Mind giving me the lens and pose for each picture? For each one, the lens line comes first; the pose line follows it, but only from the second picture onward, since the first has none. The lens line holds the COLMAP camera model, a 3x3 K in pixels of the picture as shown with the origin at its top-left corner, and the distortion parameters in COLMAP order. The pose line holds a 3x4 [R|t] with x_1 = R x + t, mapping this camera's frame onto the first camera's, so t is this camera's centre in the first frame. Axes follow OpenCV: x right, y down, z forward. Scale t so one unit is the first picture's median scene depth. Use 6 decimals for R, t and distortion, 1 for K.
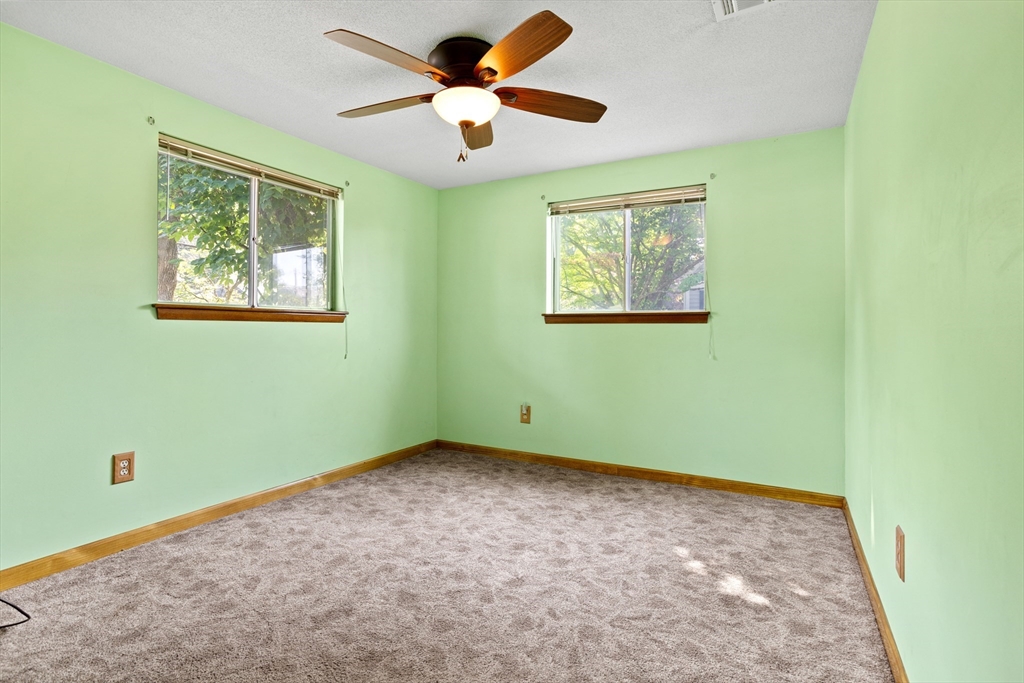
lens RADIAL K [[516.4, 0, 515.4], [0, 516.4, 321.3], [0, 0, 1]] dist [-0.013264, 0.001440]
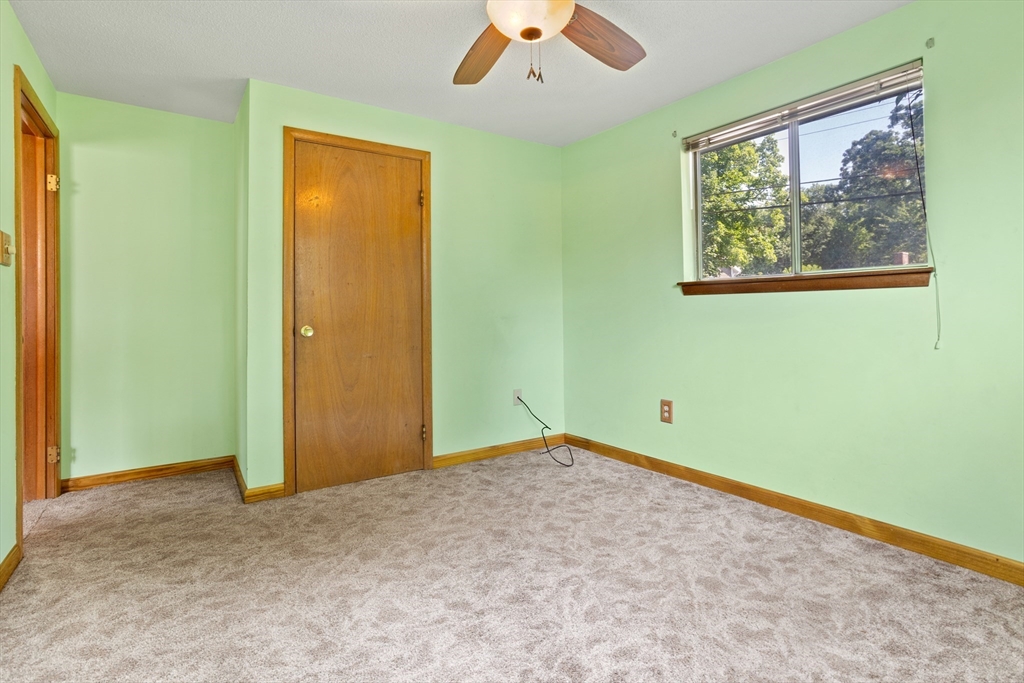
lens RADIAL K [[516.4, 0, 515.4], [0, 516.4, 321.3], [0, 0, 1]] dist [-0.013264, 0.001440]
pose [[-0.445810, 0.018182, -0.894943, 0.516831], [0.021074, 0.999730, 0.009812, 0.035530], [0.894879, -0.014486, -0.446073, 1.139685]]
